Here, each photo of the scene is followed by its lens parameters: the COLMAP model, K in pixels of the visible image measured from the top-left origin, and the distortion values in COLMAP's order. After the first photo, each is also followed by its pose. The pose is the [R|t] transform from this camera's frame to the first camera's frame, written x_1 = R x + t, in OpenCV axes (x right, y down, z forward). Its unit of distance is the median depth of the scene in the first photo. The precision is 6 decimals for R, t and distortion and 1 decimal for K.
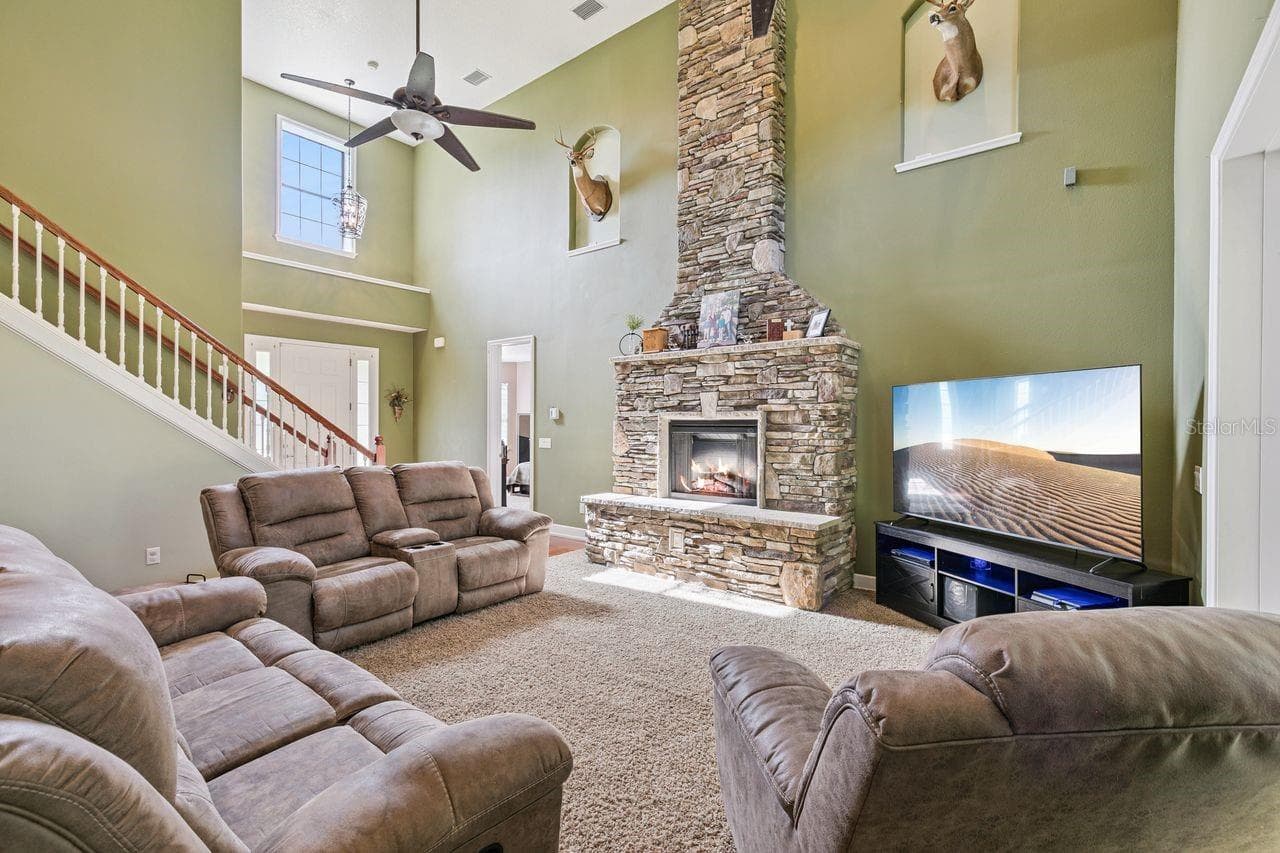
lens RADIAL K [[568.9, 0, 648.2], [0, 568.9, 428.3], [0, 0, 1]] dist [-0.001412, -0.000771]
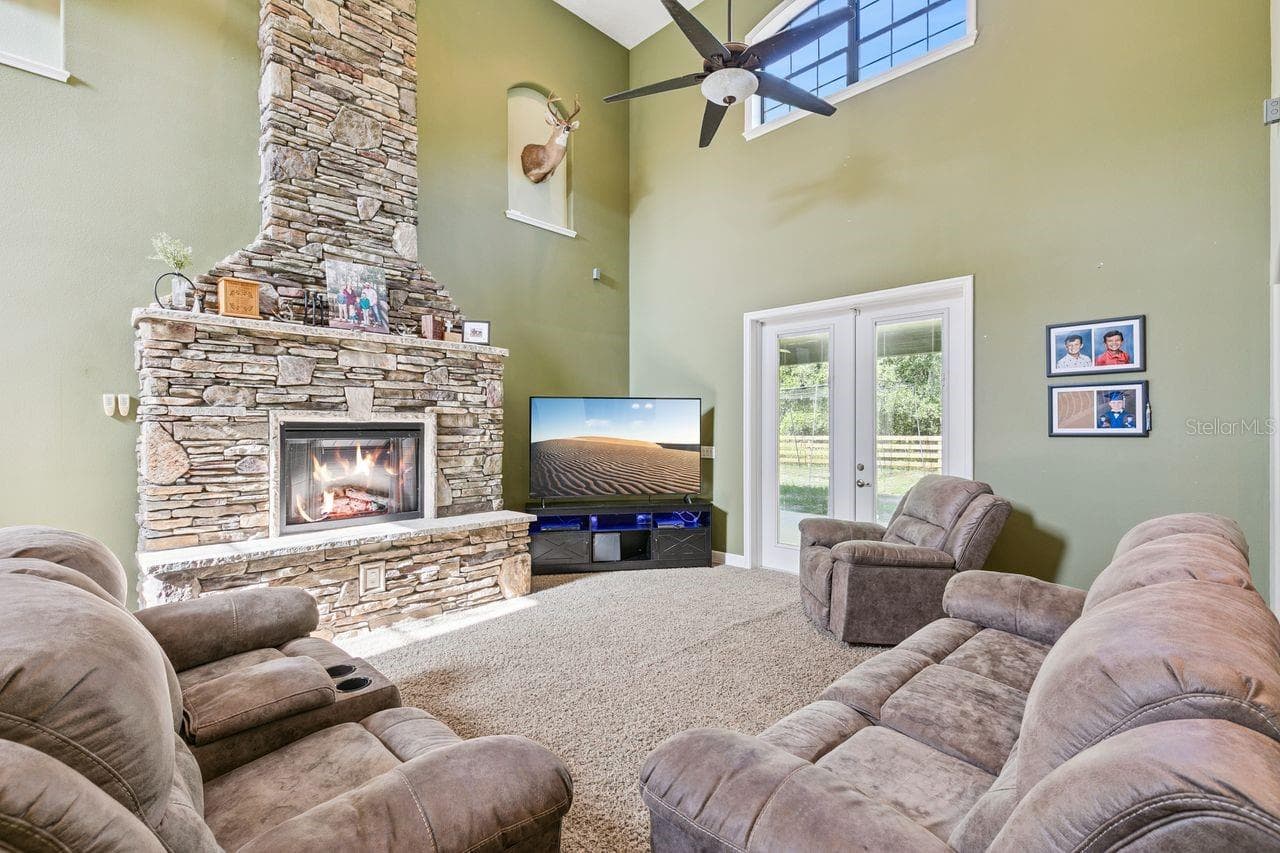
lens RADIAL K [[568.9, 0, 648.2], [0, 568.9, 428.3], [0, 0, 1]] dist [-0.001412, -0.000771]
pose [[0.099653, -0.003885, 0.995015, -0.666390], [0.007424, 0.999967, 0.003161, -0.006180], [-0.994995, 0.007072, 0.099679, 0.540808]]
